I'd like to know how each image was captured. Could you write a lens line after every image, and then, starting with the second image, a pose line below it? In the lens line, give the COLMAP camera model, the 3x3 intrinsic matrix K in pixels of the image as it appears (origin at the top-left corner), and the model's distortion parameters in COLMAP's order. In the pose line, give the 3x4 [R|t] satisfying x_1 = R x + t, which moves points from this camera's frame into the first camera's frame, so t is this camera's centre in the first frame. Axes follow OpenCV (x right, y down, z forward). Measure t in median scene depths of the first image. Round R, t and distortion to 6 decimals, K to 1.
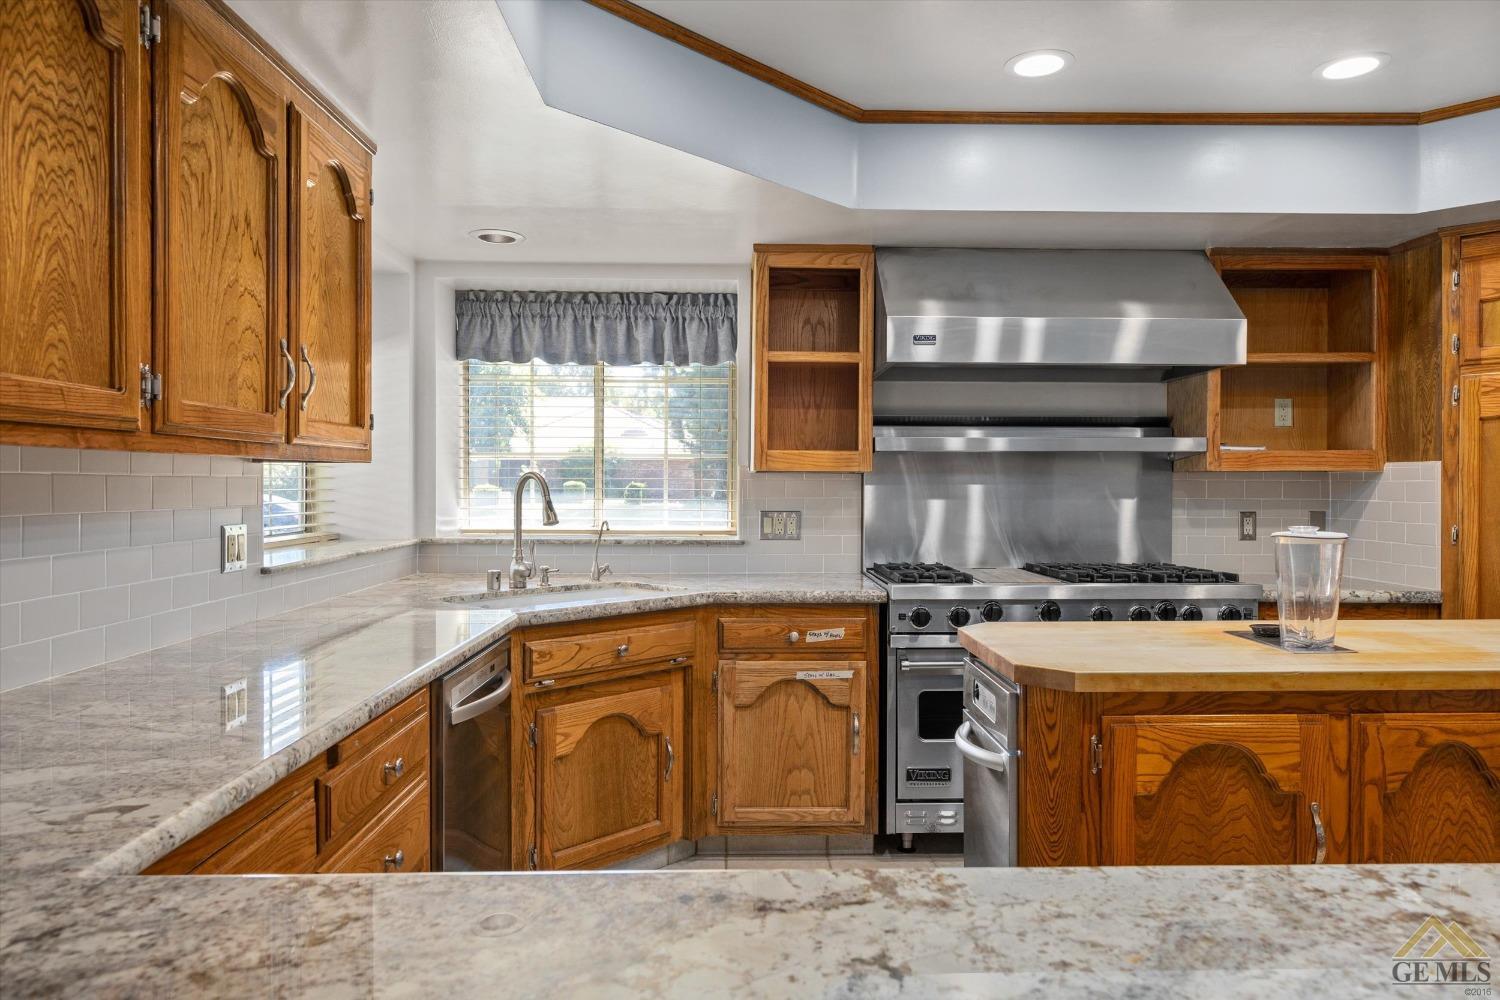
lens RADIAL K [[971.2, 0, 753.4], [0, 971.2, 491.5], [0, 0, 1]] dist [0.007189, -0.000496]
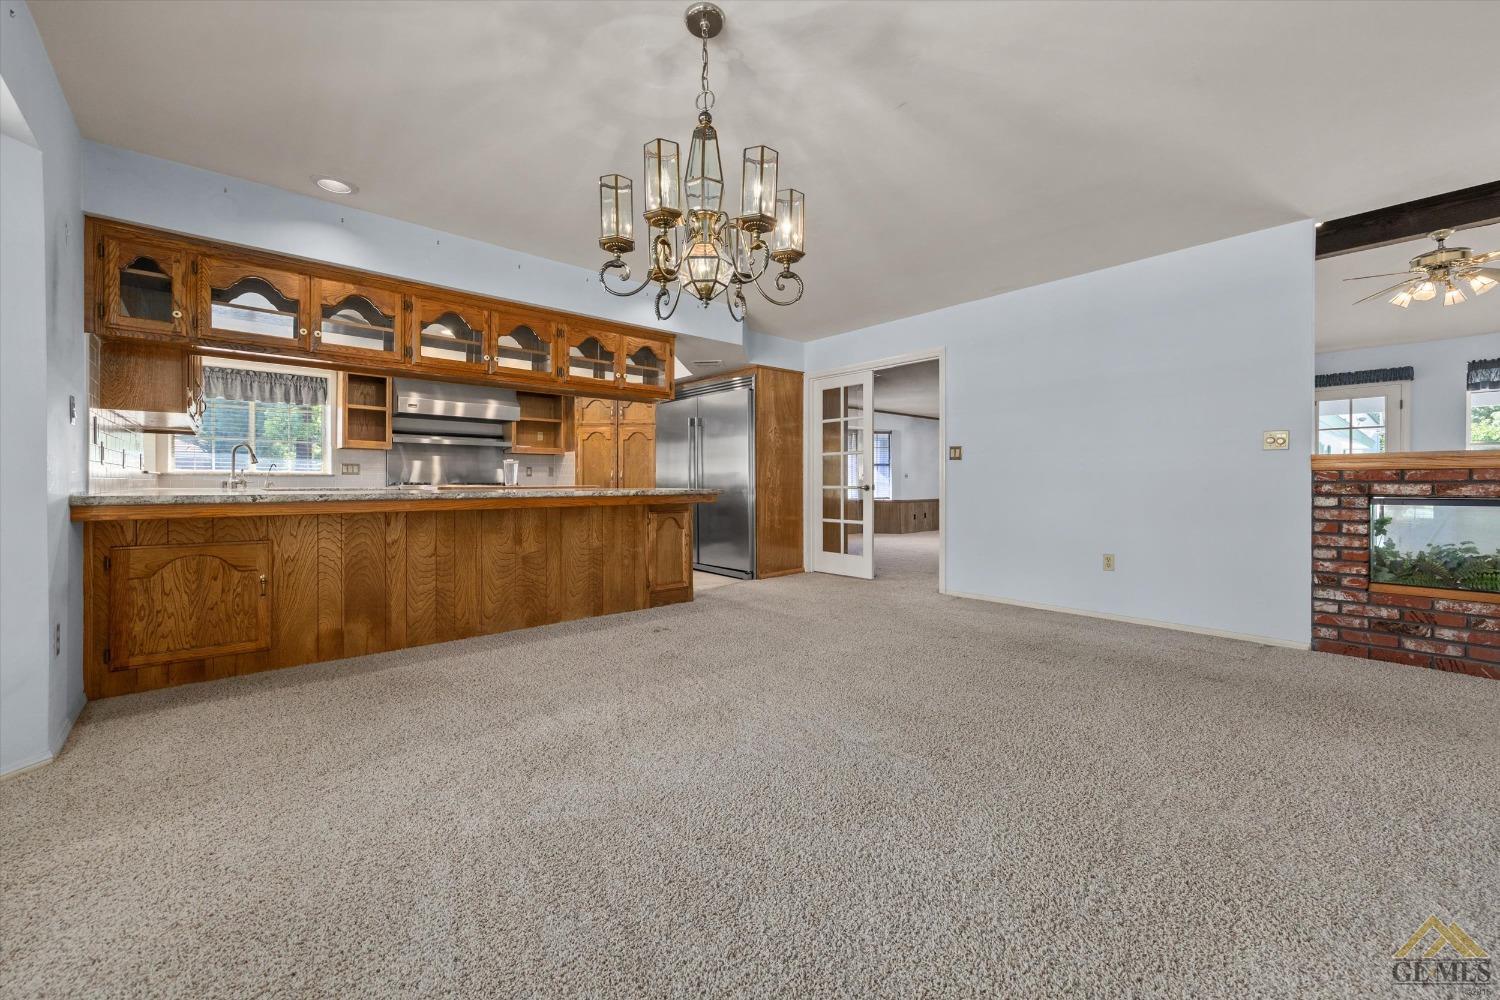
lens RADIAL K [[597.3, 0, 753.7], [0, 597.3, 487.3], [0, 0, 1]] dist [0.001677, 0.000027]
pose [[0.764065, -0.005081, 0.645119, -0.204975], [0.004627, 0.999986, 0.002396, 0.095254], [-0.645122, 0.001154, 0.764079, -1.062582]]
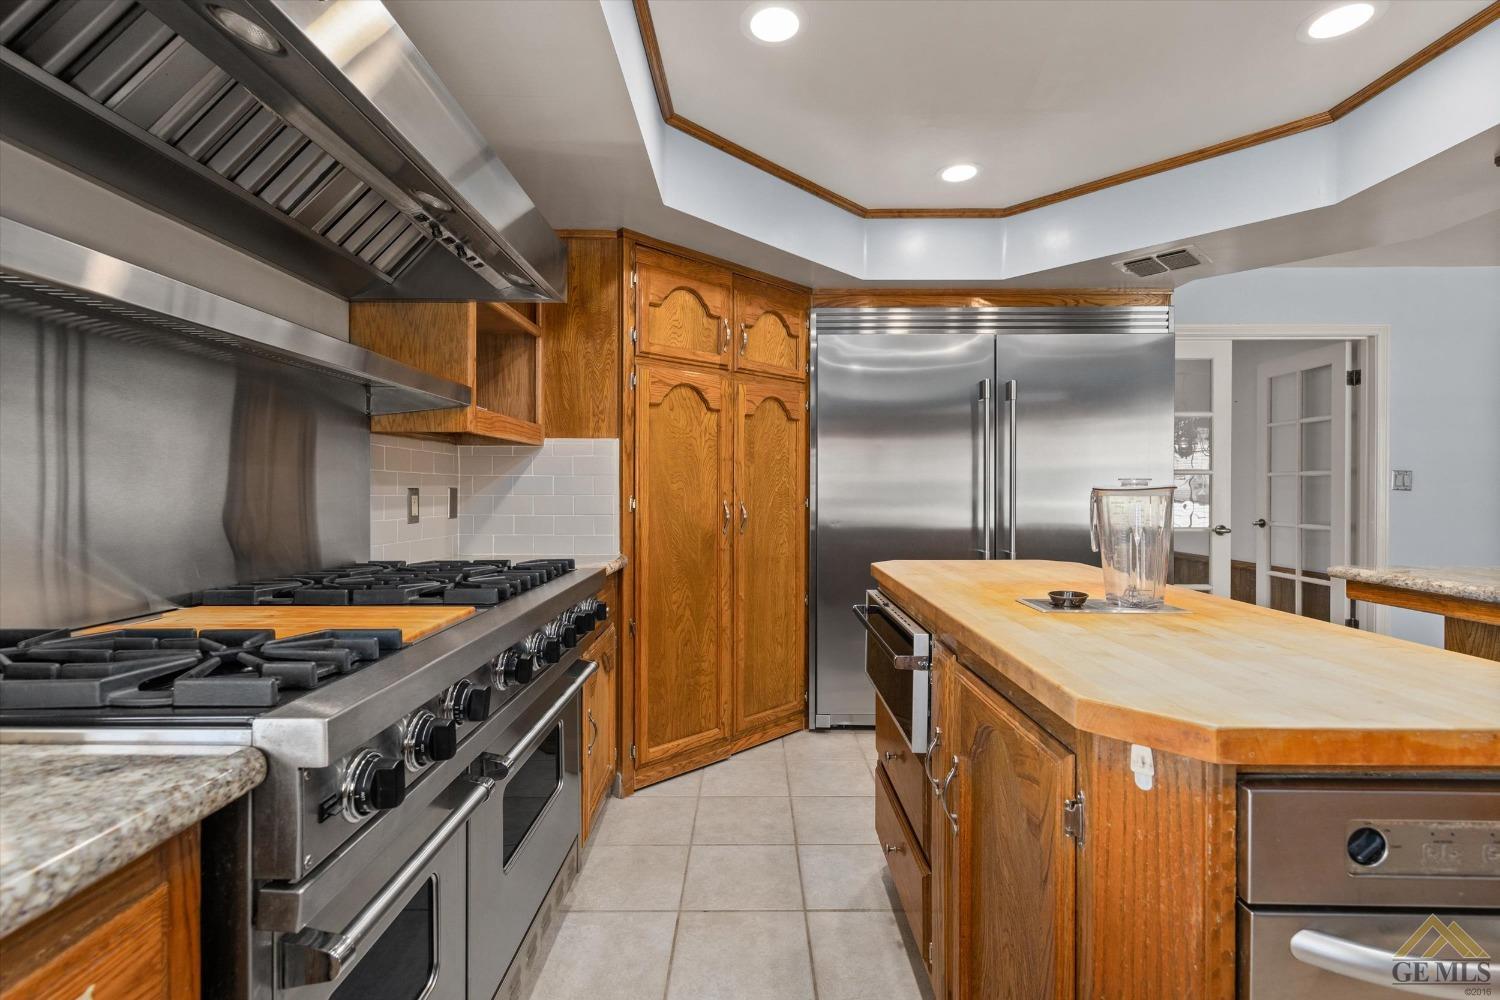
lens RADIAL K [[669.0, 0, 752.6], [0, 669.0, 493.1], [0, 0, 1]] dist [0.007810, 0.000339]
pose [[0.024284, -0.007874, 0.999674, -0.054043], [0.004969, 0.999958, 0.007755, 0.024887], [-0.999693, 0.004779, 0.024322, 0.792459]]
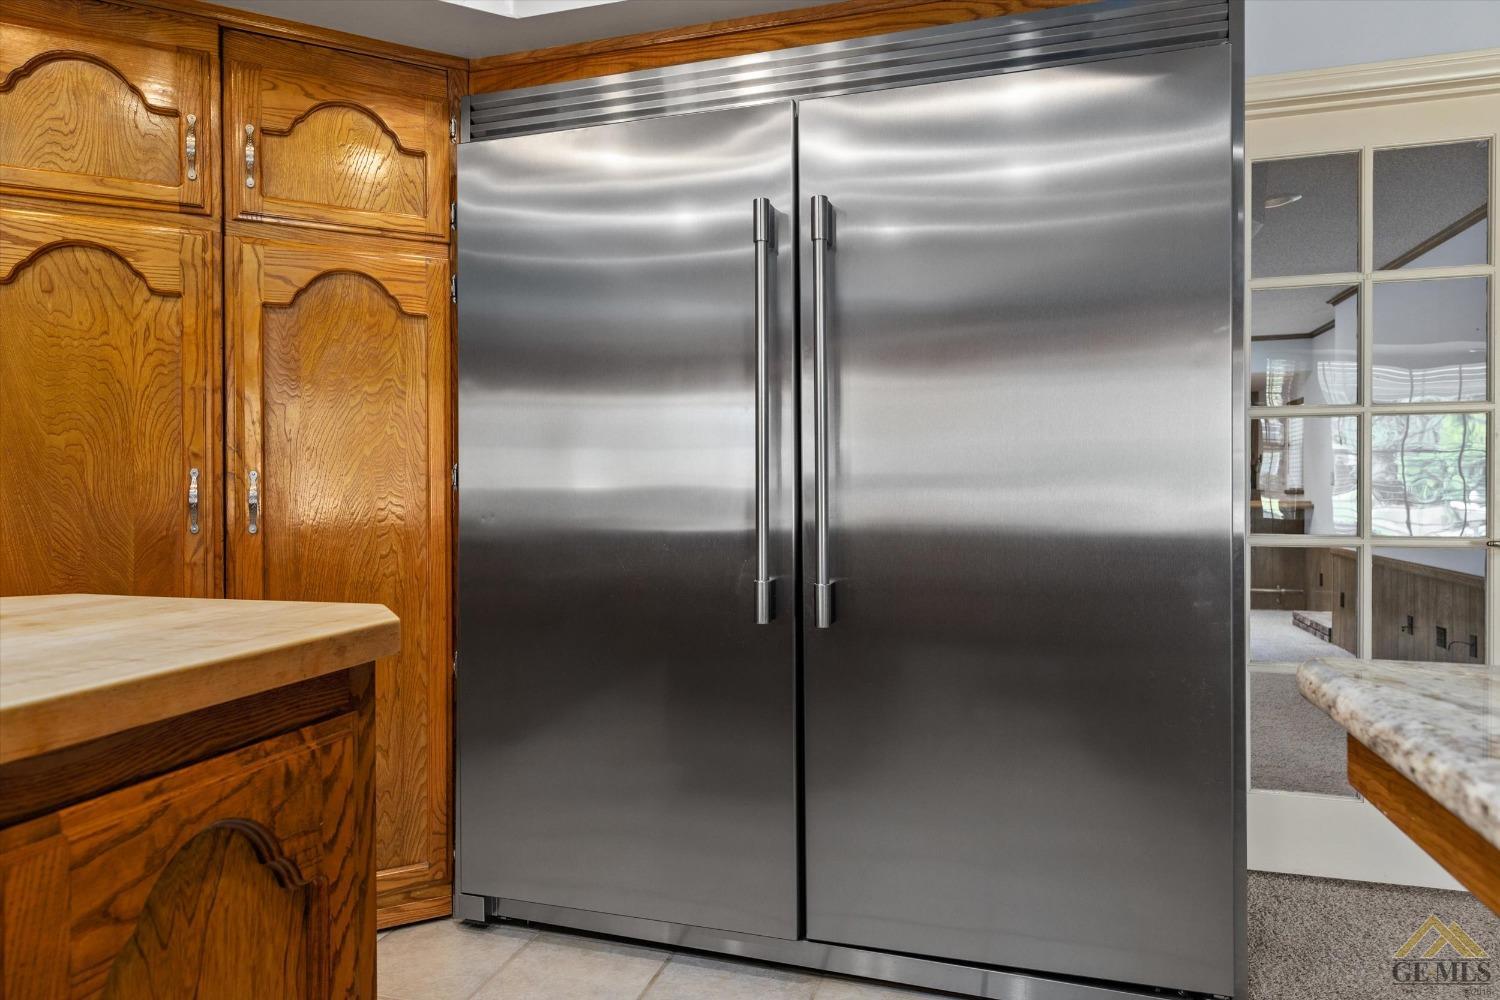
lens RADIAL K [[919.3, 0, 751.3], [0, 919.3, 493.5], [0, 0, 1]] dist [0.006254, 0.000590]
pose [[0.310166, -0.008737, 0.950642, 0.319722], [0.009088, 0.999939, 0.006225, 0.055339], [-0.950639, 0.006709, 0.310227, 0.333915]]
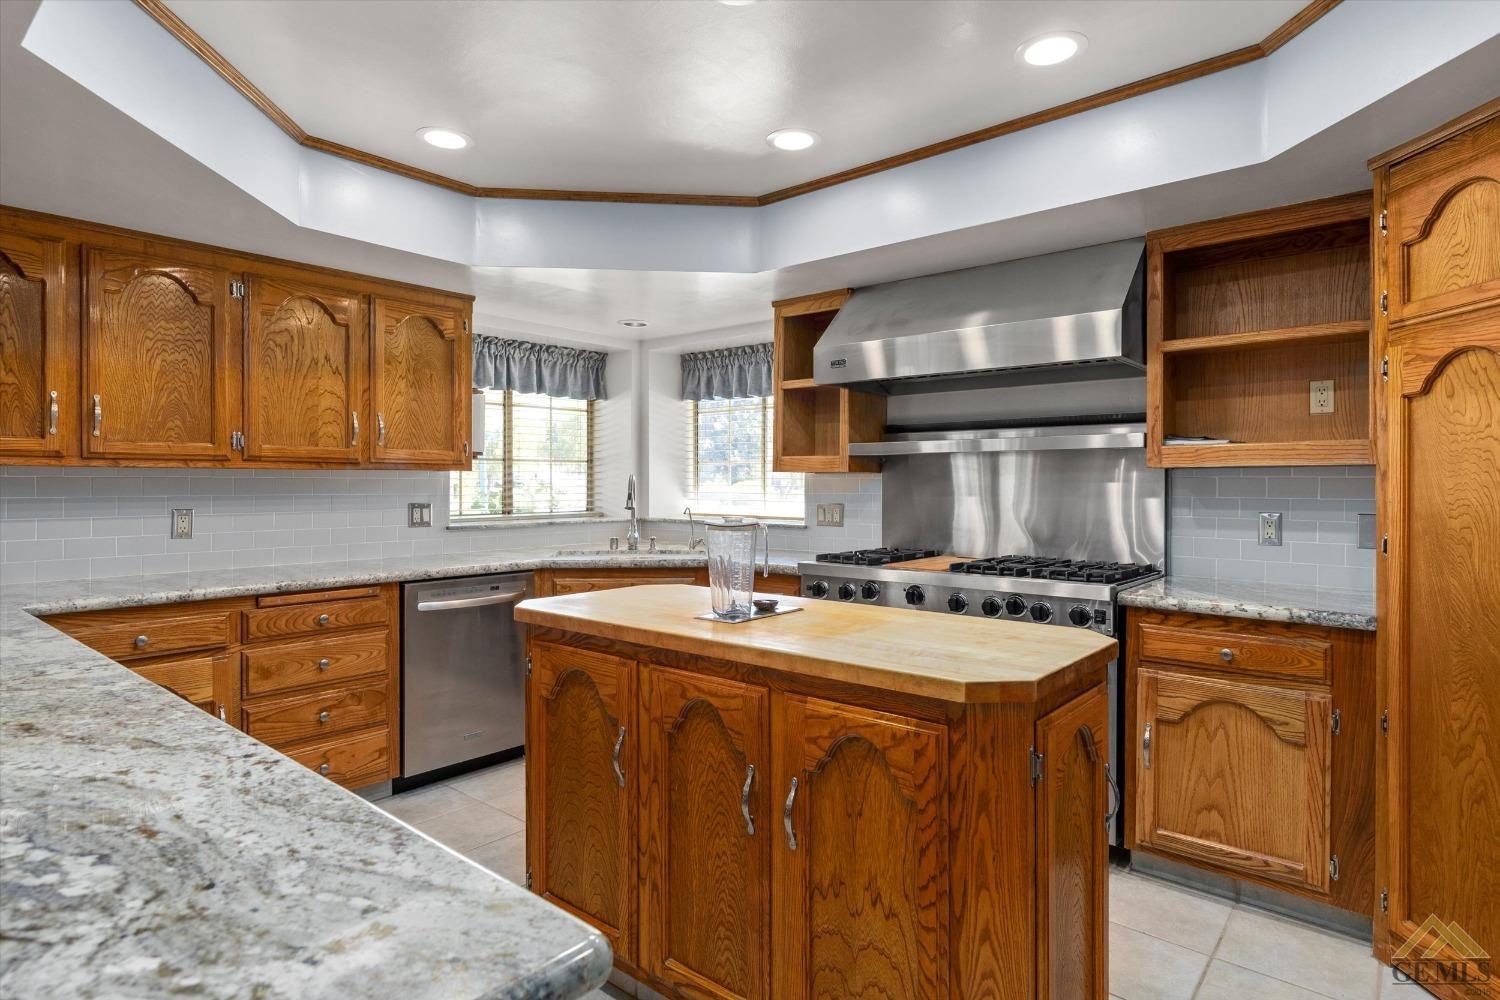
lens RADIAL K [[805.7, 0, 750.9], [0, 805.7, 487.5], [0, 0, 1]] dist [0.009153, -0.001471]
pose [[0.747176, 0.002582, -0.664621, 0.726258], [-0.004492, 0.999989, -0.001164, 0.000965], [0.664611, 0.003855, 0.747180, 0.159892]]
